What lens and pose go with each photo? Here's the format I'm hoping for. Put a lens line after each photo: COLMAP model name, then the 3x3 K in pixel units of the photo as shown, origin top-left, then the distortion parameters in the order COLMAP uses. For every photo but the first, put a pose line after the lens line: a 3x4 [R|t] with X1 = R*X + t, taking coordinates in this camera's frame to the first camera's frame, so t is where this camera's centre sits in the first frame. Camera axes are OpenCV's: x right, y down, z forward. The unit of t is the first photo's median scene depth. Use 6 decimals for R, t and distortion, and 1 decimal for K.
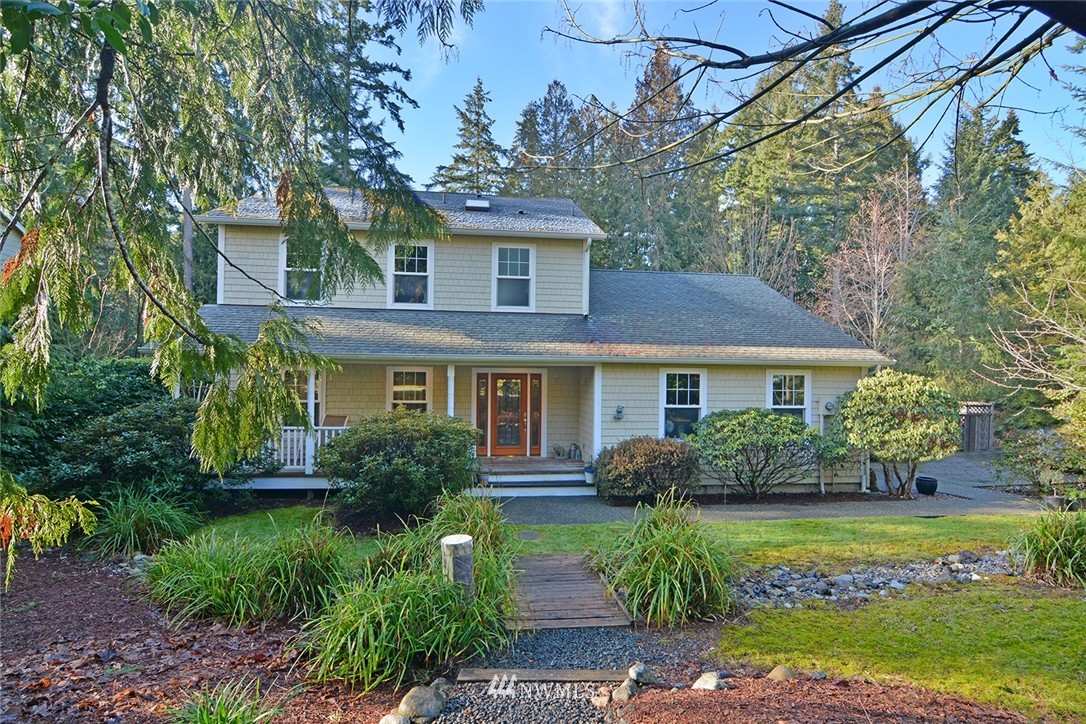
lens RADIAL K [[542.0, 0, 543.2], [0, 542.0, 362.9], [0, 0, 1]] dist [-0.016800, -0.002631]
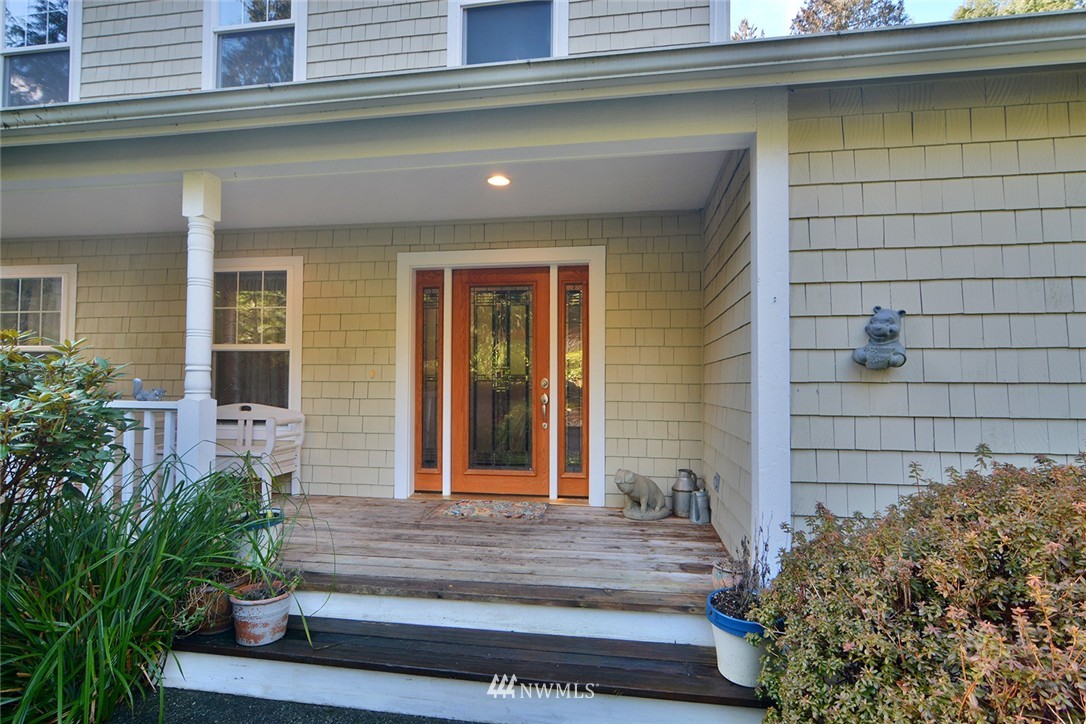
lens RADIAL K [[542.0, 0, 538.5], [0, 542.0, 368.5], [0, 0, 1]] dist [-0.016800, -0.002631]
pose [[0.962070, -0.009569, -0.272635, 0.061055], [0.007368, 0.999931, -0.009096, 0.091971], [0.272703, 0.006743, 0.962075, 0.676059]]
